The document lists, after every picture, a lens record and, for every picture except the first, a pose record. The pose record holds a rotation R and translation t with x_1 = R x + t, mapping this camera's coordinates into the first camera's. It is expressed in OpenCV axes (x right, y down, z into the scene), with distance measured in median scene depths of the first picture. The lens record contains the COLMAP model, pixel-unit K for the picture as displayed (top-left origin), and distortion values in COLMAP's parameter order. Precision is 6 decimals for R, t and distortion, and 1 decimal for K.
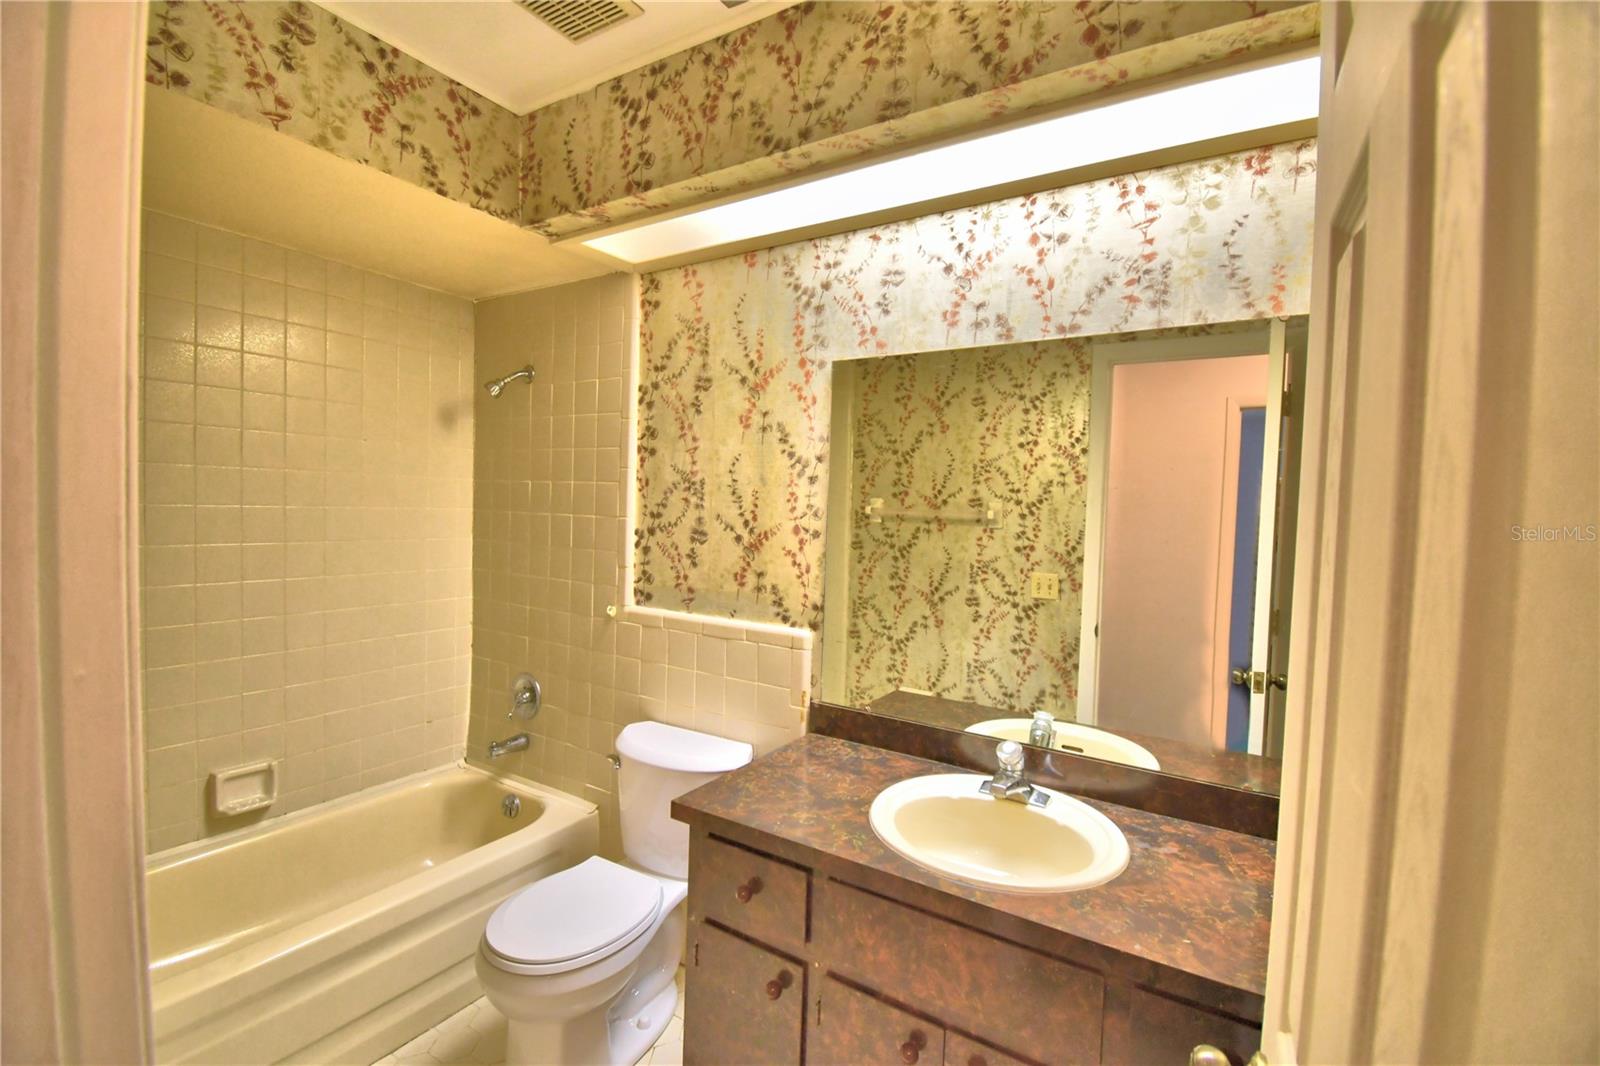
lens RADIAL K [[706.8, 0, 798.3], [0, 706.8, 534.8], [0, 0, 1]] dist [0.024212, -0.029487]
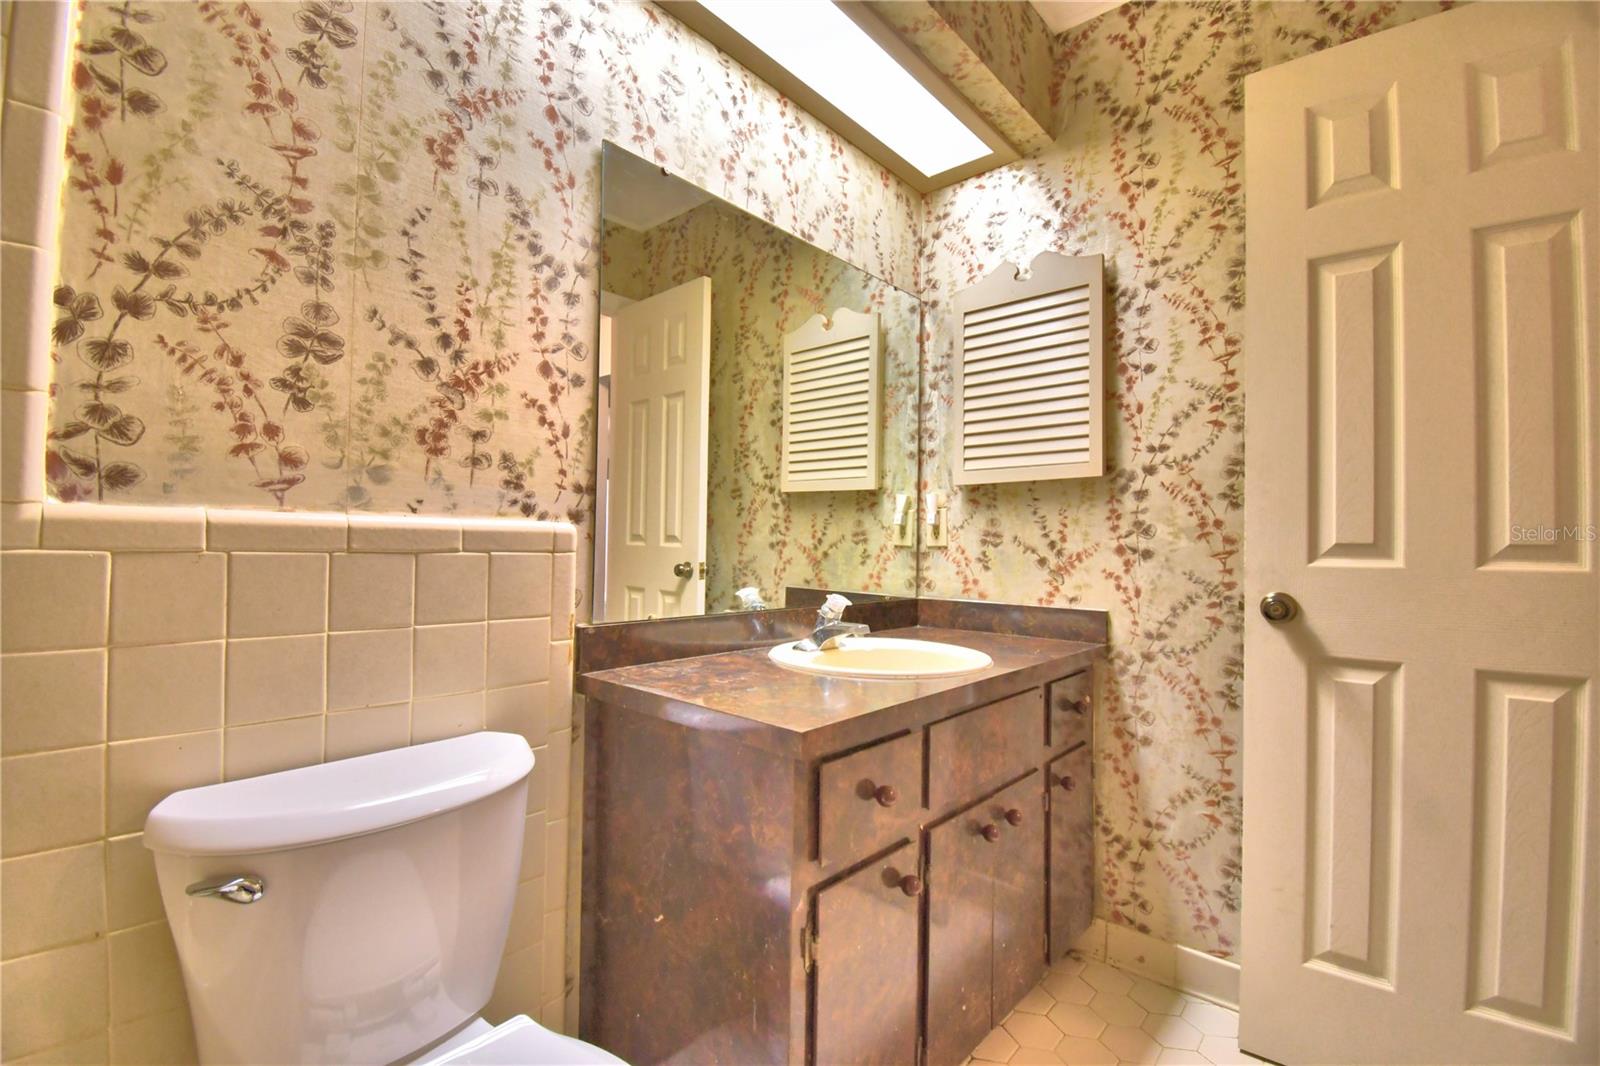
lens RADIAL K [[706.8, 0, 798.3], [0, 706.8, 534.8], [0, 0, 1]] dist [0.024212, -0.029487]
pose [[0.157938, -0.015584, 0.987326, -0.598632], [0.023835, 0.999644, 0.011965, 0.139932], [-0.987161, 0.021643, 0.158253, 0.666533]]
